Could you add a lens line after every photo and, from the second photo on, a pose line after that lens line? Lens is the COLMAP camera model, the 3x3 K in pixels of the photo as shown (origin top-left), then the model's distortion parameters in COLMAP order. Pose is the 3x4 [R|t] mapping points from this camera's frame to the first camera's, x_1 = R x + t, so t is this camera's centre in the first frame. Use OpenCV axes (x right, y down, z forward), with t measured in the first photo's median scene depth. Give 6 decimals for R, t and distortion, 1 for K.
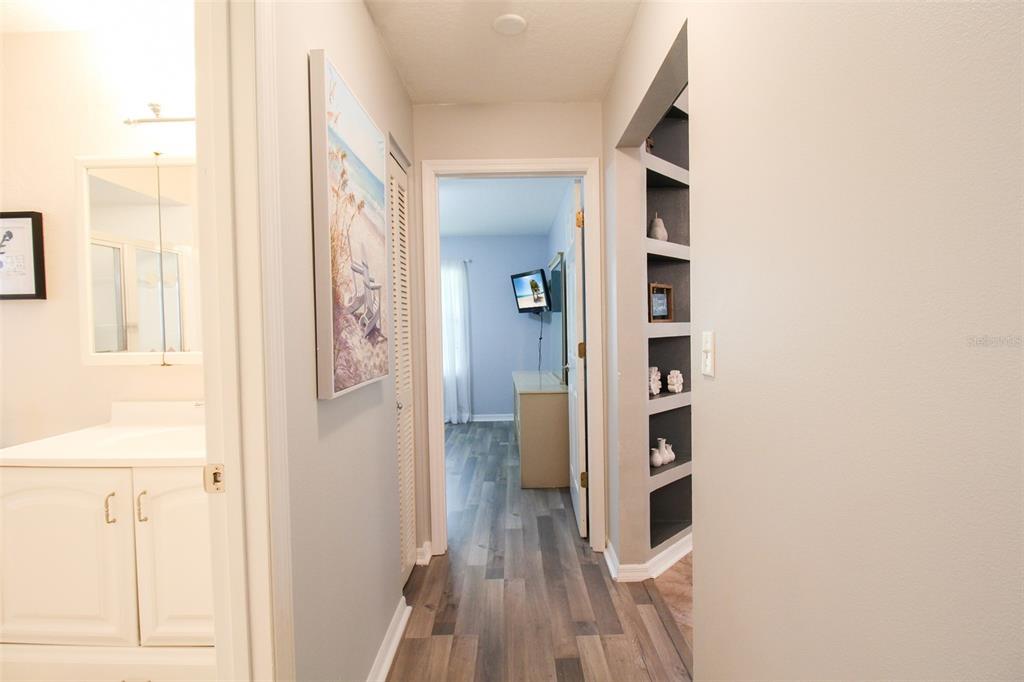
lens RADIAL K [[494.3, 0, 521.7], [0, 494.3, 339.2], [0, 0, 1]] dist [0.003044, -0.014169]
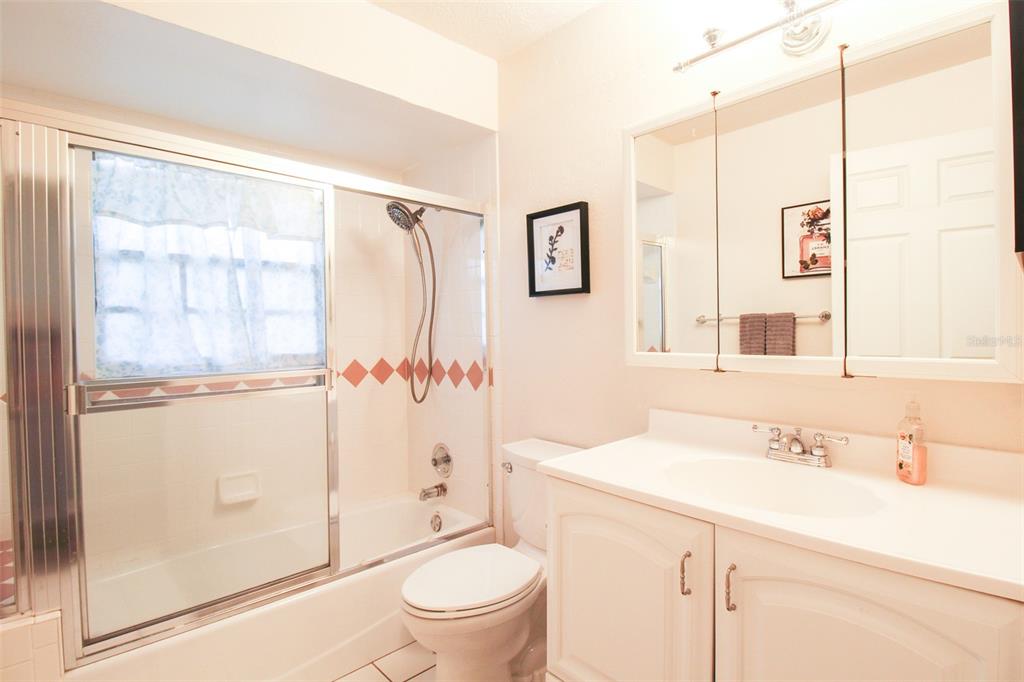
lens RADIAL K [[494.3, 0, 521.7], [0, 494.3, 339.2], [0, 0, 1]] dist [0.003044, -0.014169]
pose [[0.681136, 0.017344, -0.731951, -0.360019], [-0.021896, 0.999755, 0.003314, 0.007813], [0.731829, 0.013770, 0.681349, 0.252407]]
